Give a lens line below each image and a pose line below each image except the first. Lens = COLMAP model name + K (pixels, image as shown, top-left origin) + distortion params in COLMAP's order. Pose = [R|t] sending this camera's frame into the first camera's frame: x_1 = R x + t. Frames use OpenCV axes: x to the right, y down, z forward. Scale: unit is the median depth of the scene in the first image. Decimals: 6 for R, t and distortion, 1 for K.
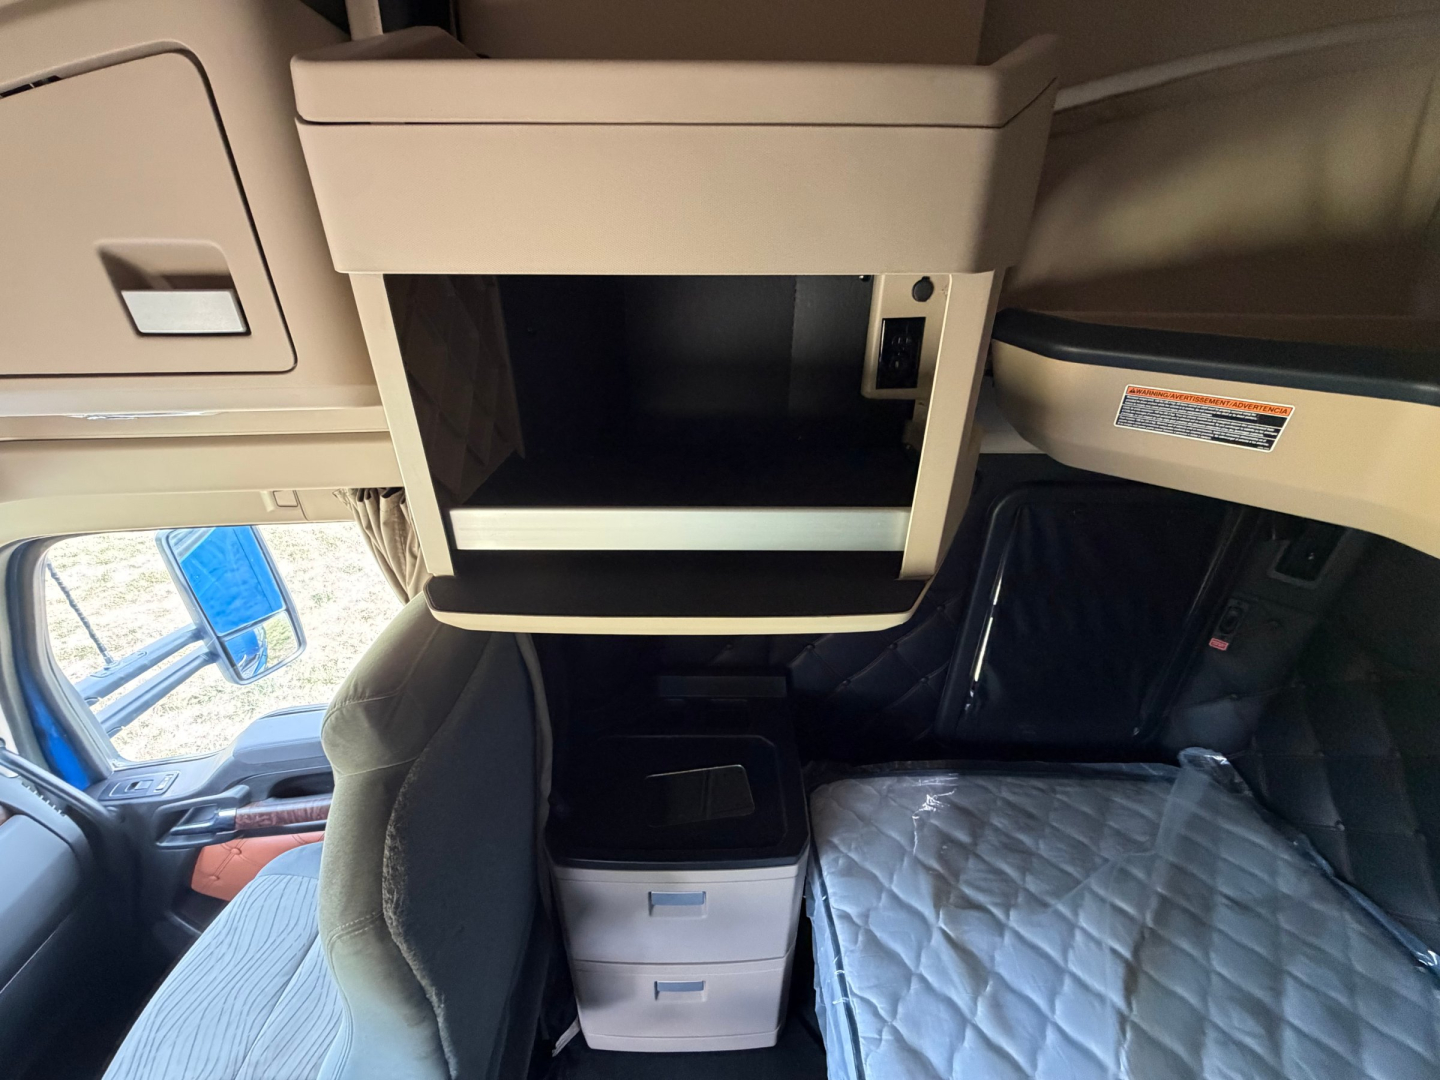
lens RADIAL K [[571.8, 0, 709.9], [0, 571.8, 544.6], [0, 0, 1]] dist [0.000729, 0.000183]
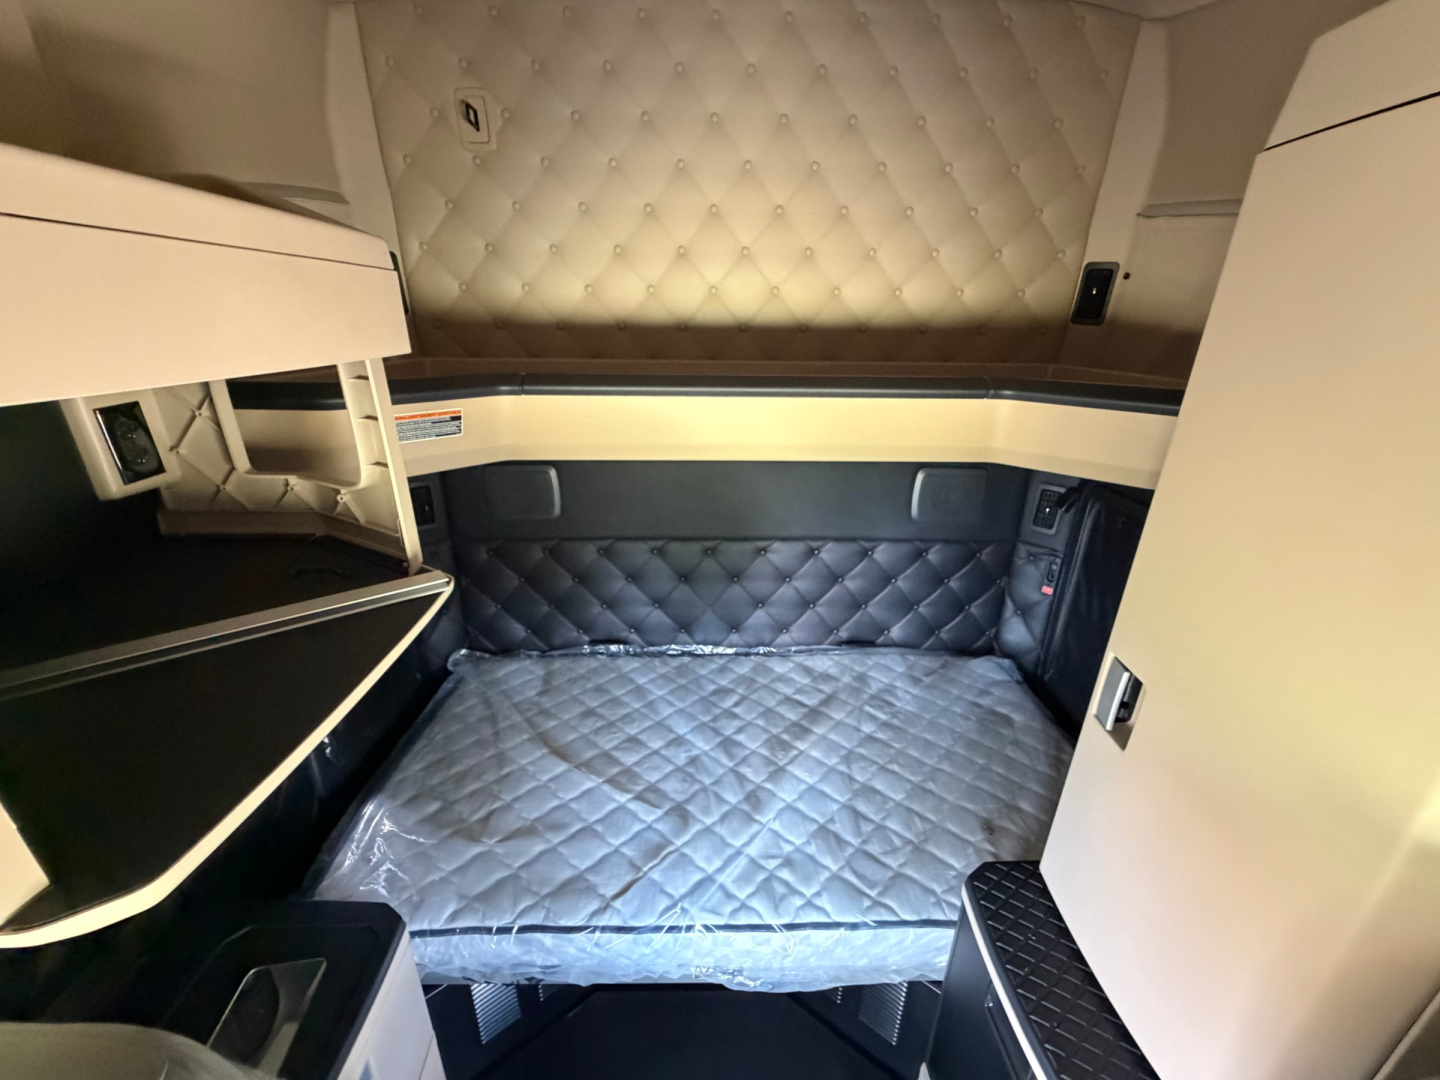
lens RADIAL K [[571.8, 0, 724.1], [0, 571.8, 540.6], [0, 0, 1]] dist [0.000729, 0.000183]
pose [[-0.020363, -0.368828, 0.929275, -0.503249], [0.456774, 0.823361, 0.336800, -0.066404], [-0.889350, 0.431327, 0.151705, 0.068410]]
